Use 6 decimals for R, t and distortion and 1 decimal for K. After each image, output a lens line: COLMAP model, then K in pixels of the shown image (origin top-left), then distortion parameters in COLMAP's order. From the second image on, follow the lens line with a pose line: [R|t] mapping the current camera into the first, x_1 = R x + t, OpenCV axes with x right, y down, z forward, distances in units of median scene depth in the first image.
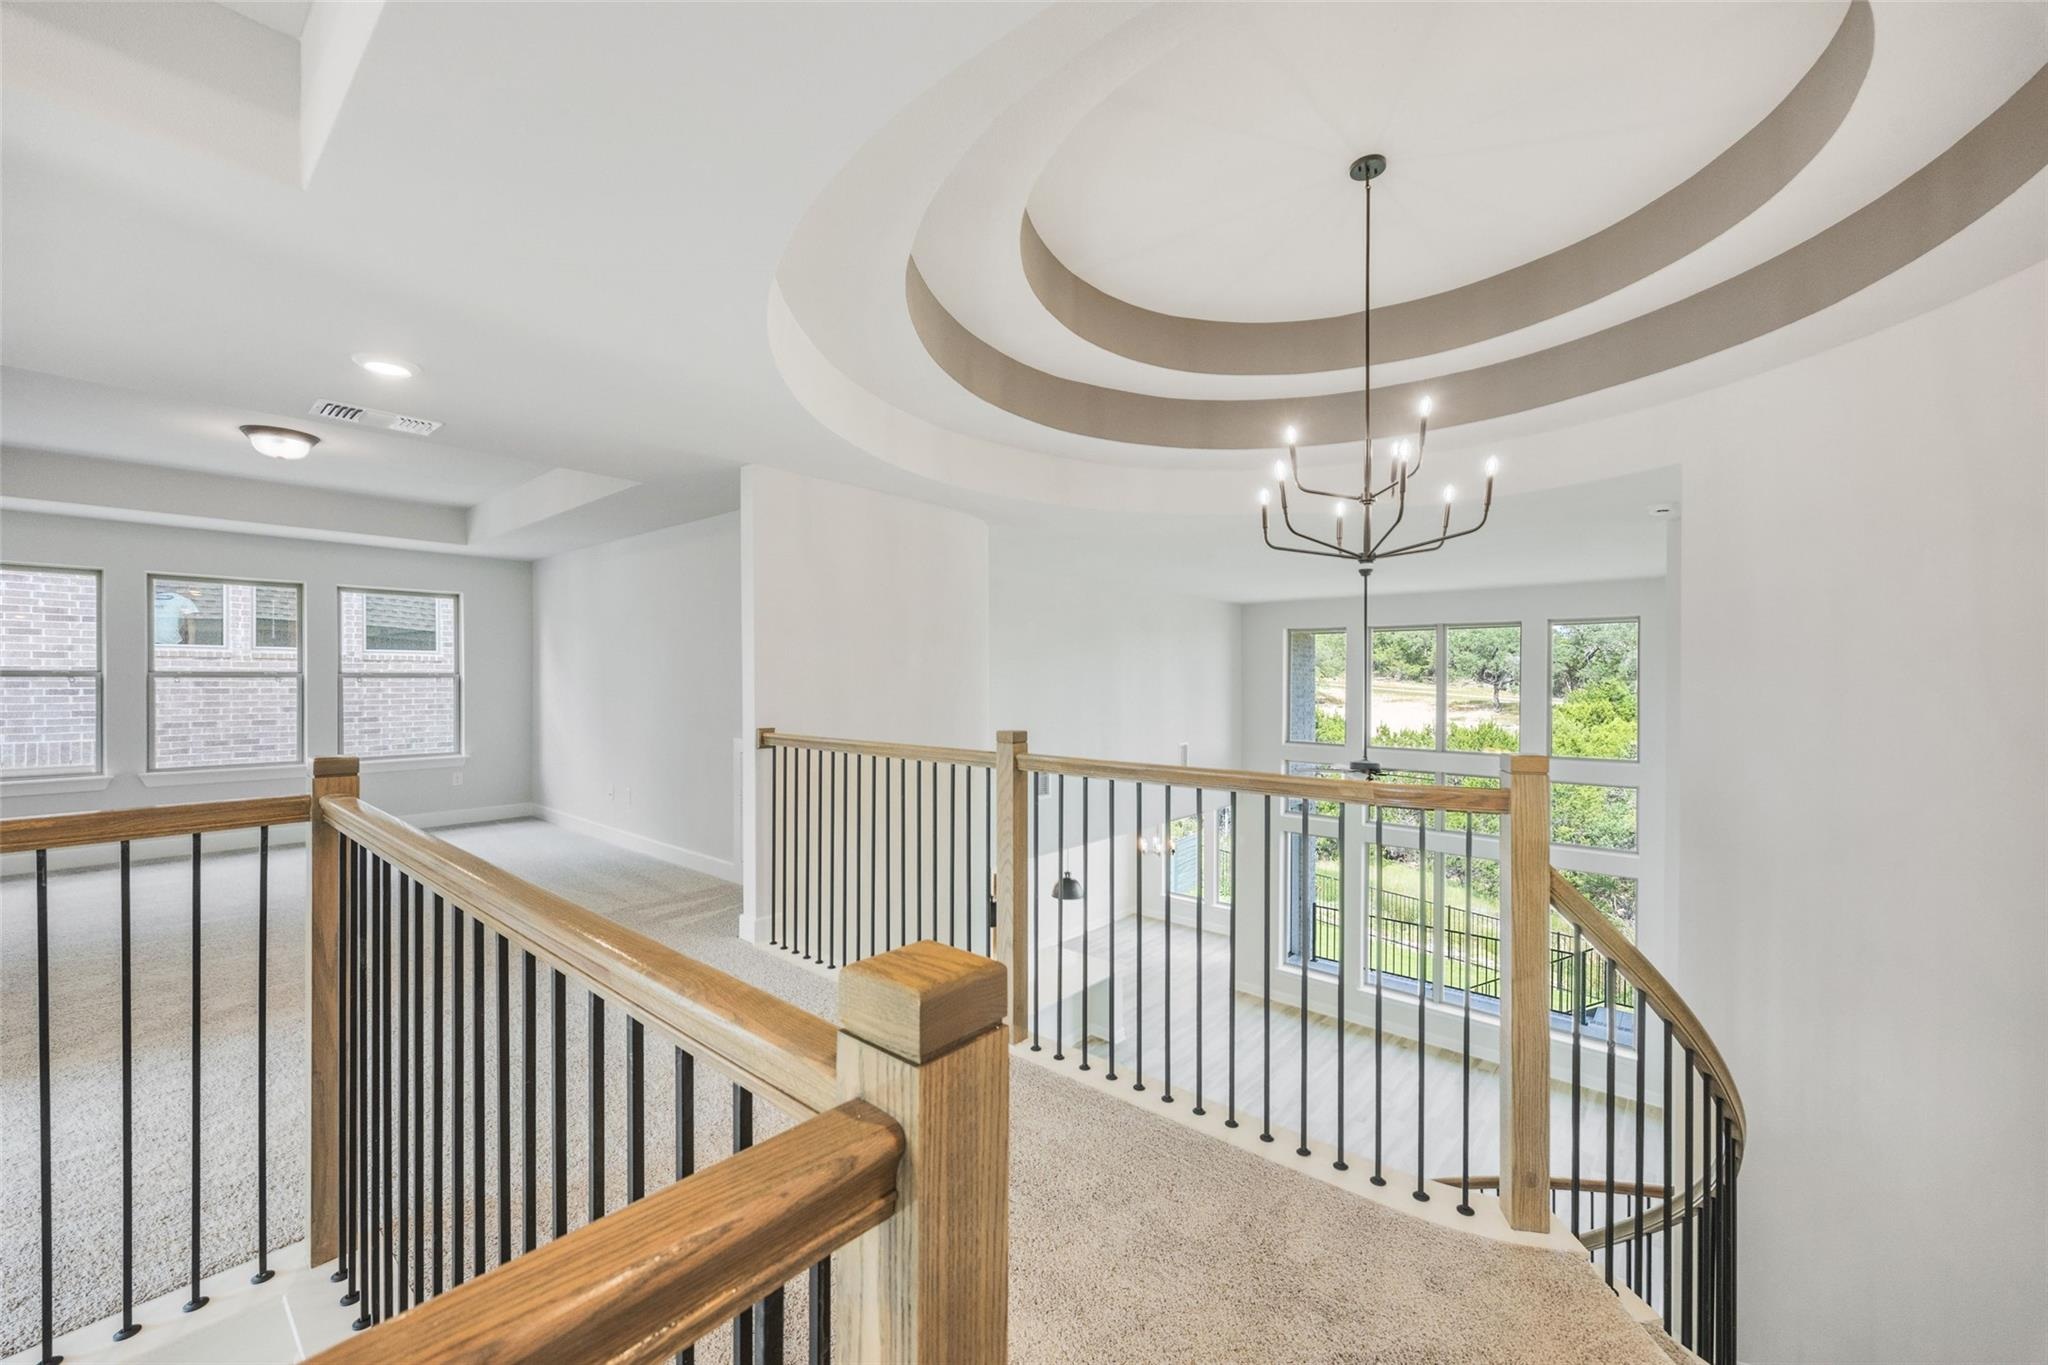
lens RADIAL K [[810.0, 0, 1023.4], [0, 810.0, 700.2], [0, 0, 1]] dist [-0.002277, -0.000088]
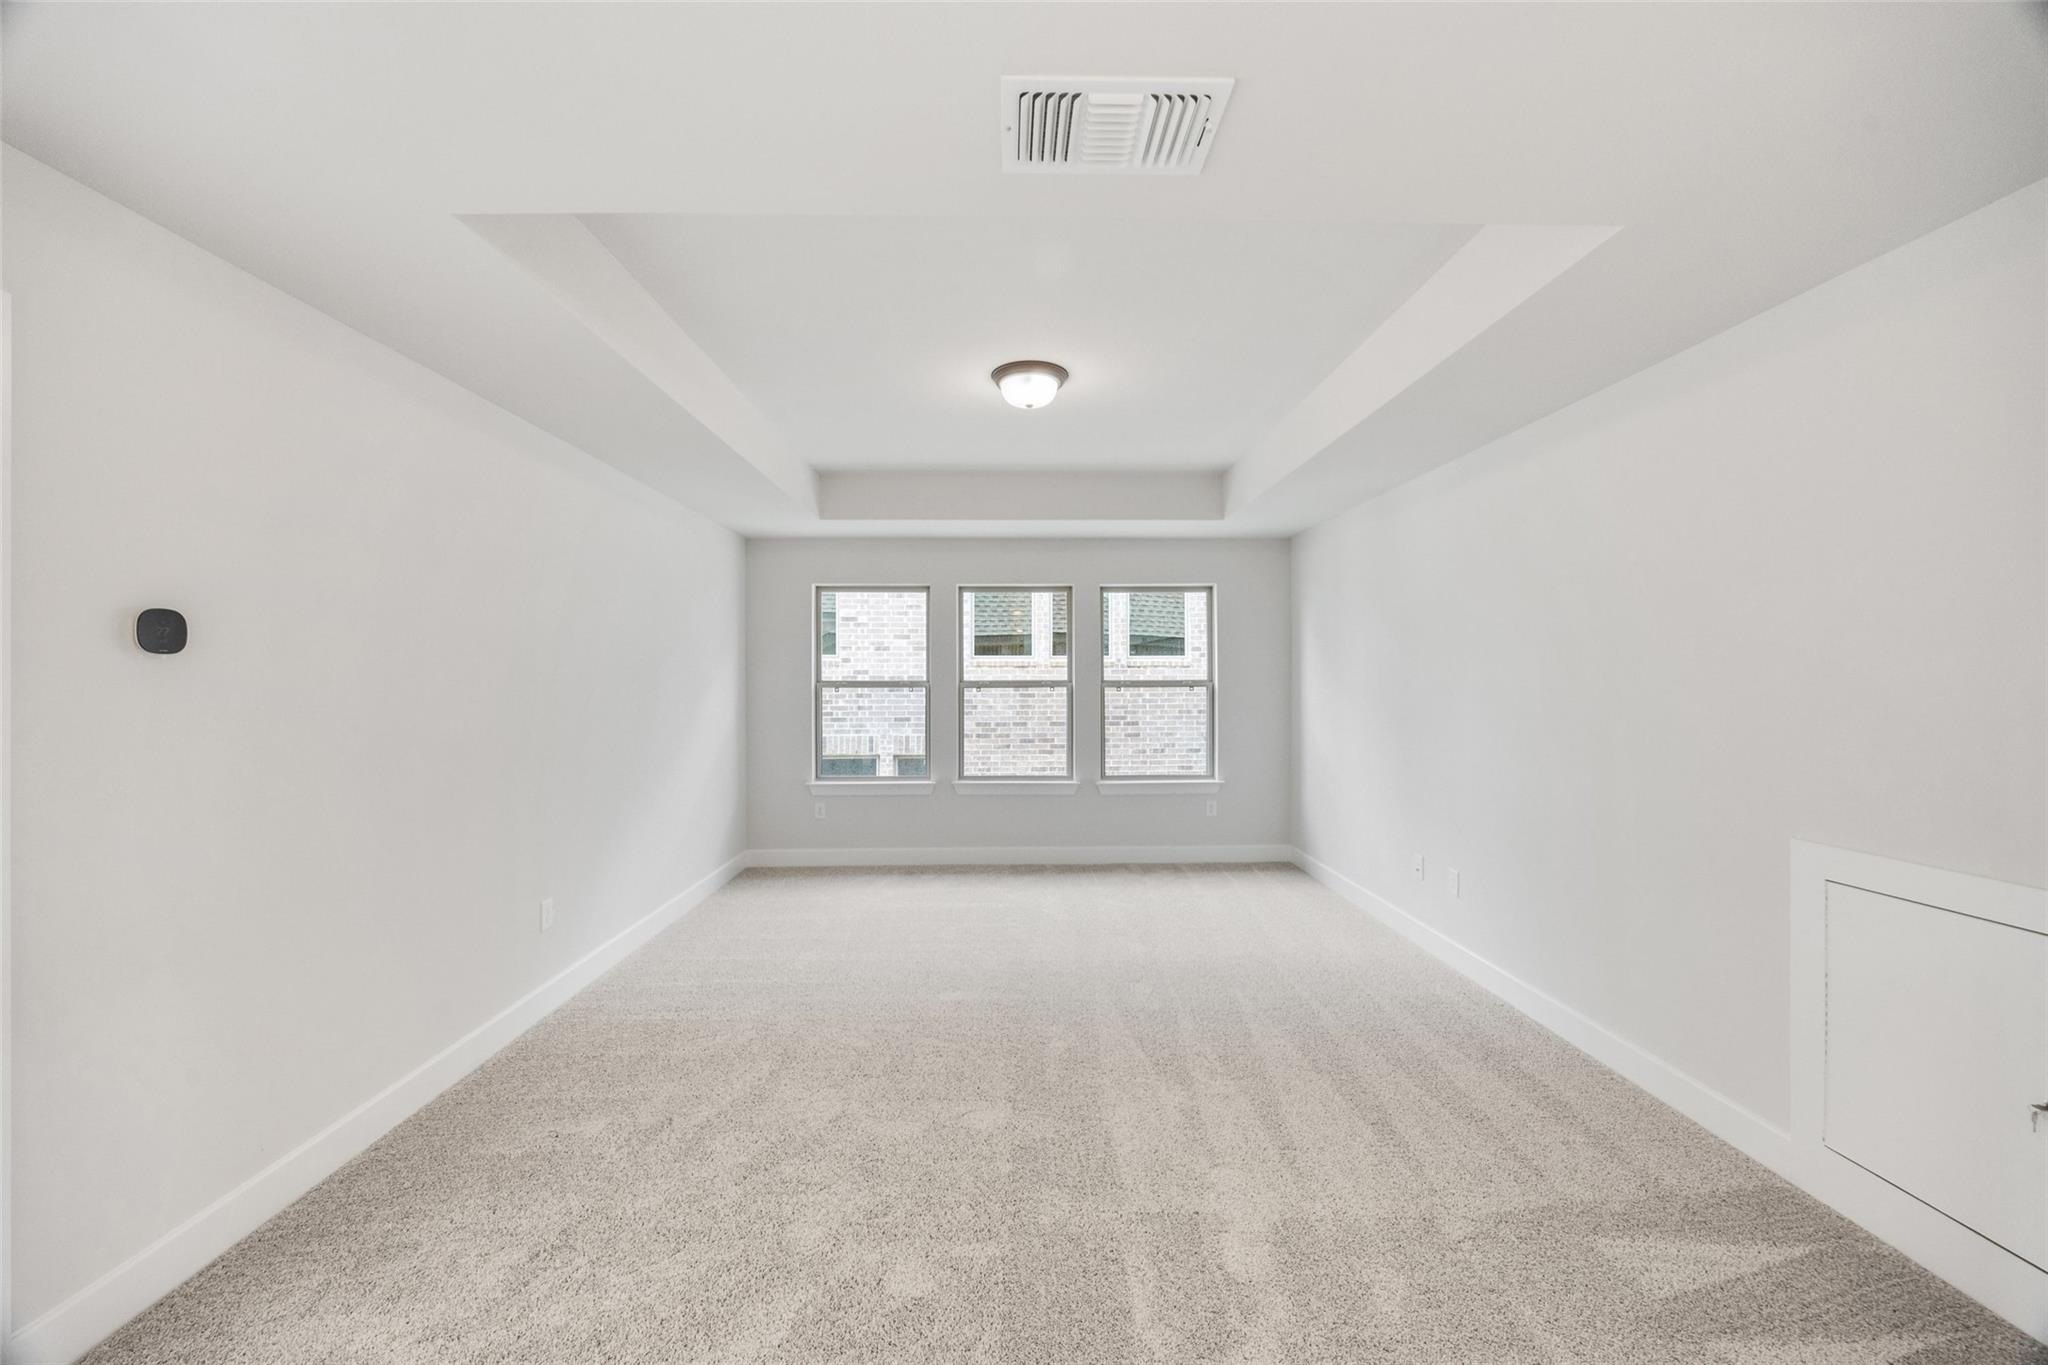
lens RADIAL K [[810.0, 0, 1023.4], [0, 810.0, 700.2], [0, 0, 1]] dist [-0.002277, -0.000088]
pose [[0.682380, 0.006524, -0.730968, -0.223416], [-0.005520, 0.999978, 0.003772, -0.015071], [0.730977, 0.001461, 0.682401, 0.292804]]
